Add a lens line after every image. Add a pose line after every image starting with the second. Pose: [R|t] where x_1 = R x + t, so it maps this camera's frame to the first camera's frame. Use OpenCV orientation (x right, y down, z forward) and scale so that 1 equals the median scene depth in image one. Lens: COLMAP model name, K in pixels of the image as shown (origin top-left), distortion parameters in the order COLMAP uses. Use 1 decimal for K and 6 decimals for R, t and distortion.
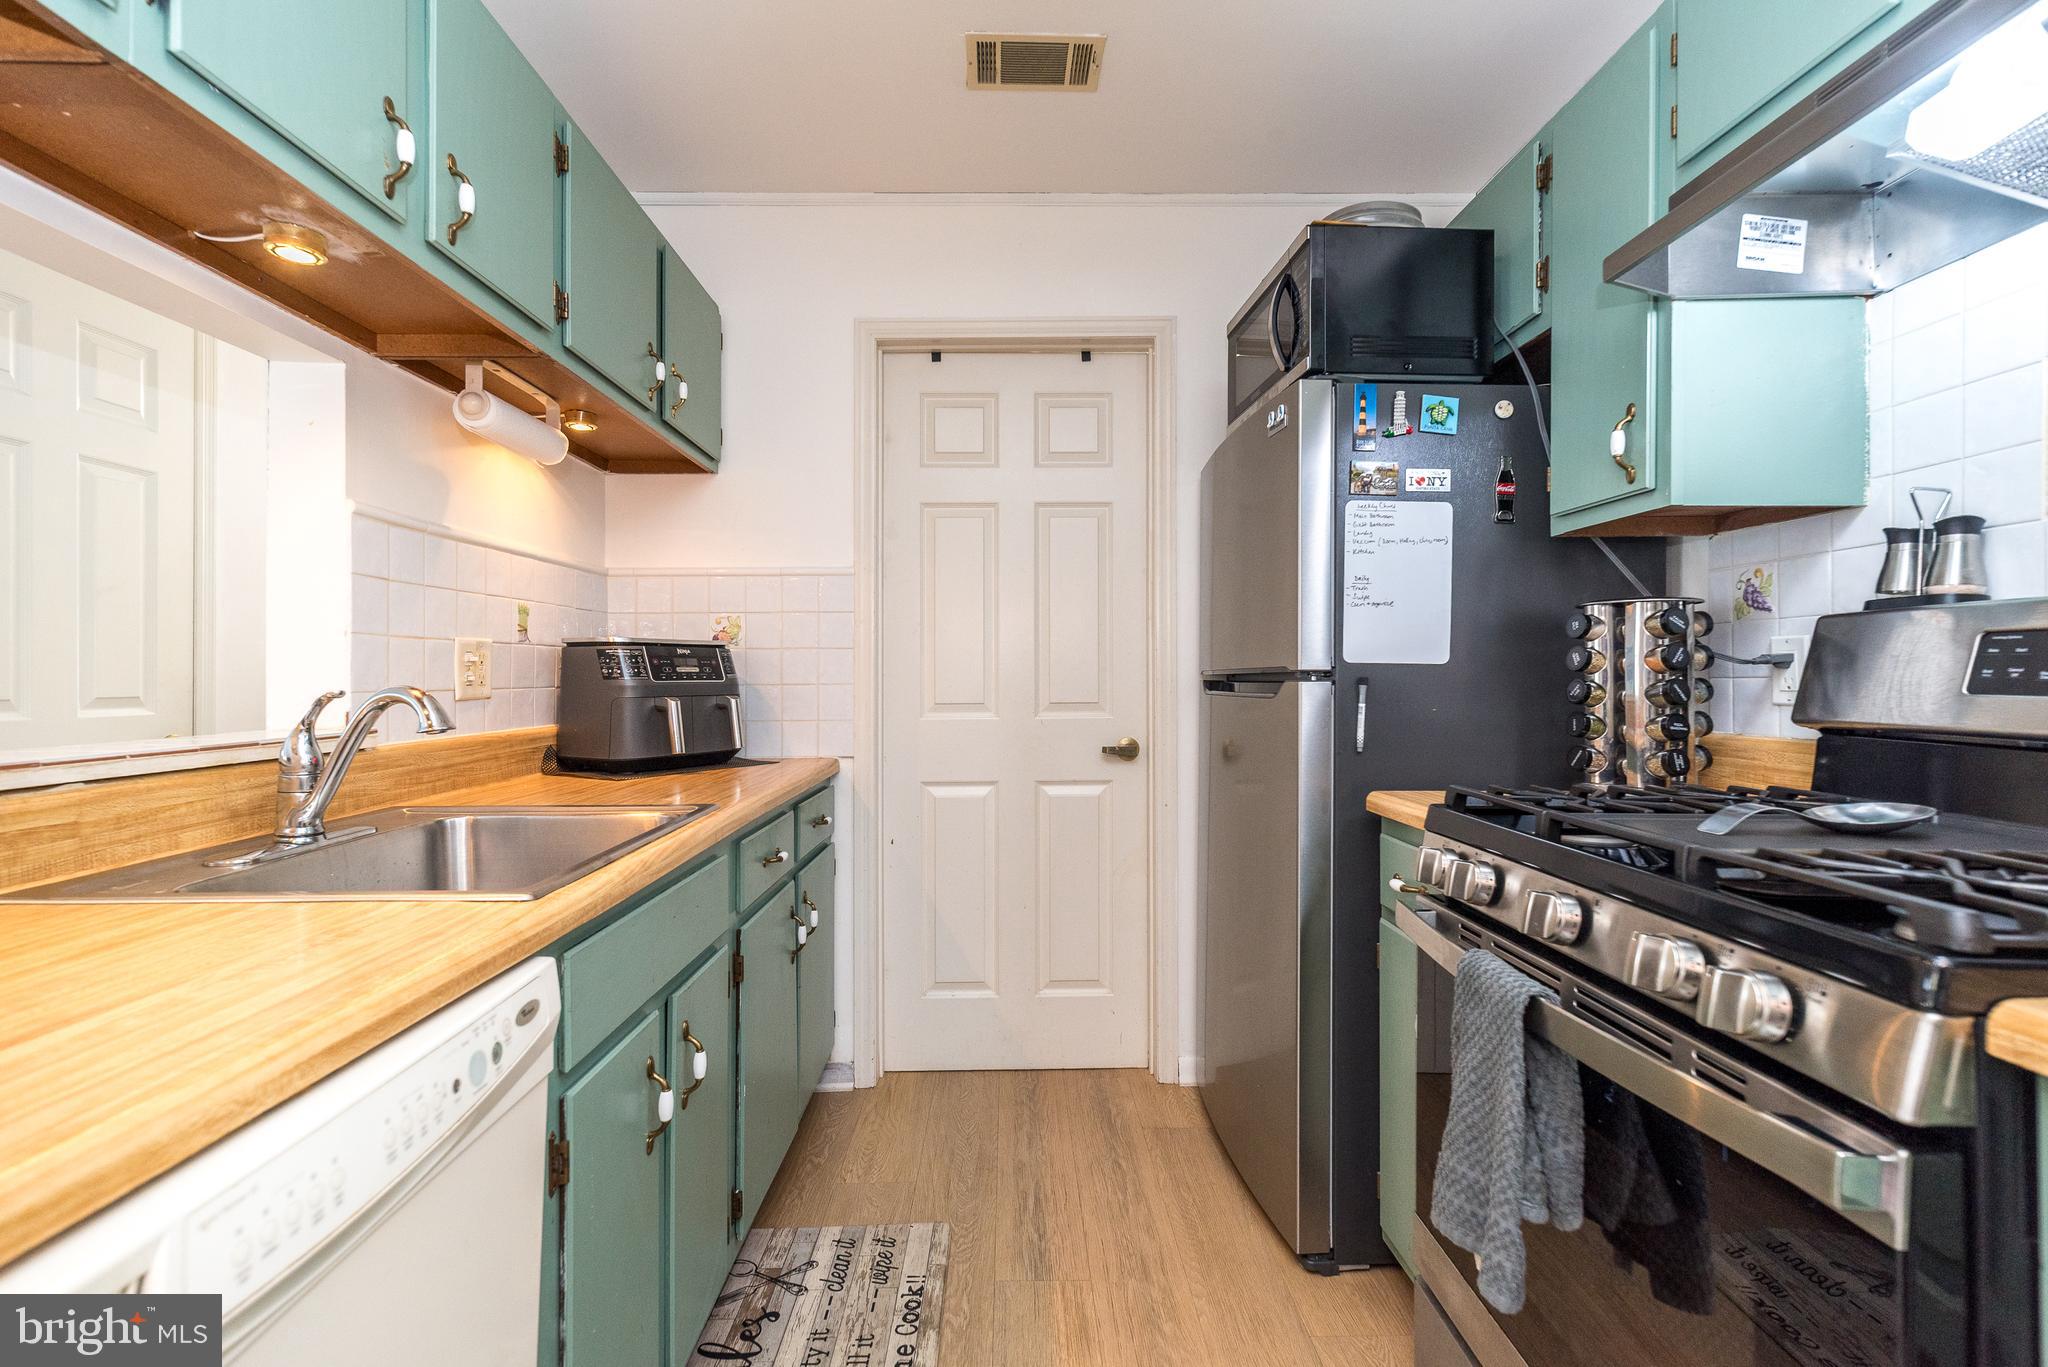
lens RADIAL K [[903.1, 0, 1035.7], [0, 903.1, 673.5], [0, 0, 1]] dist [0.004694, 0.000958]
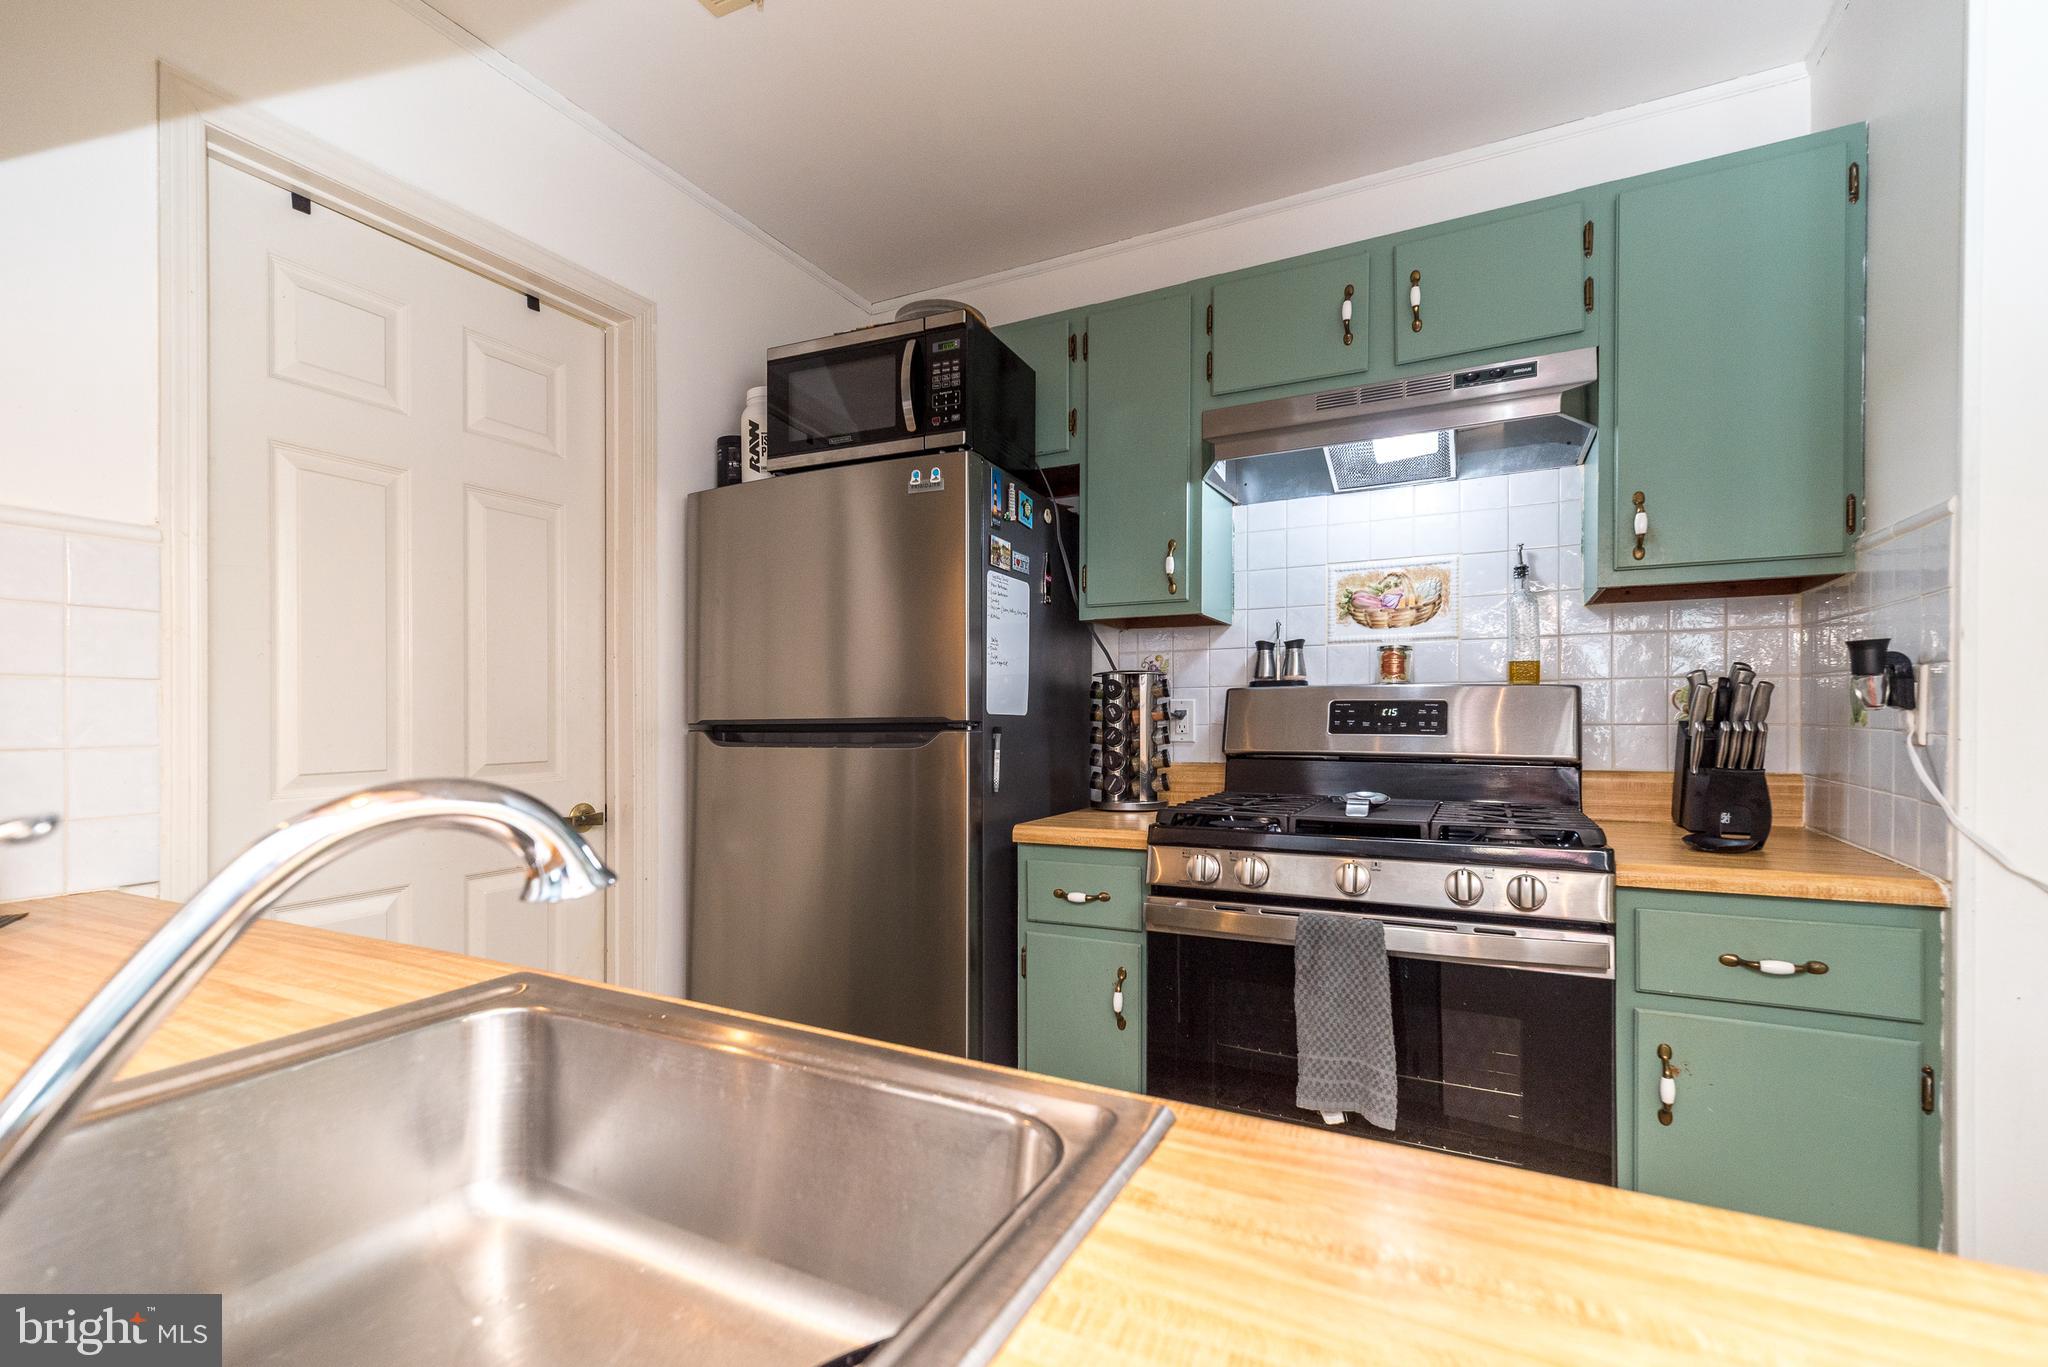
lens RADIAL K [[903.1, 0, 984.1], [0, 903.1, 720.2], [0, 0, 1]] dist [0.004694, 0.000958]
pose [[0.482649, -0.003261, 0.875808, -0.743403], [-0.000694, 0.999991, 0.004106, -0.009985], [-0.875814, -0.002589, 0.482643, 0.533679]]
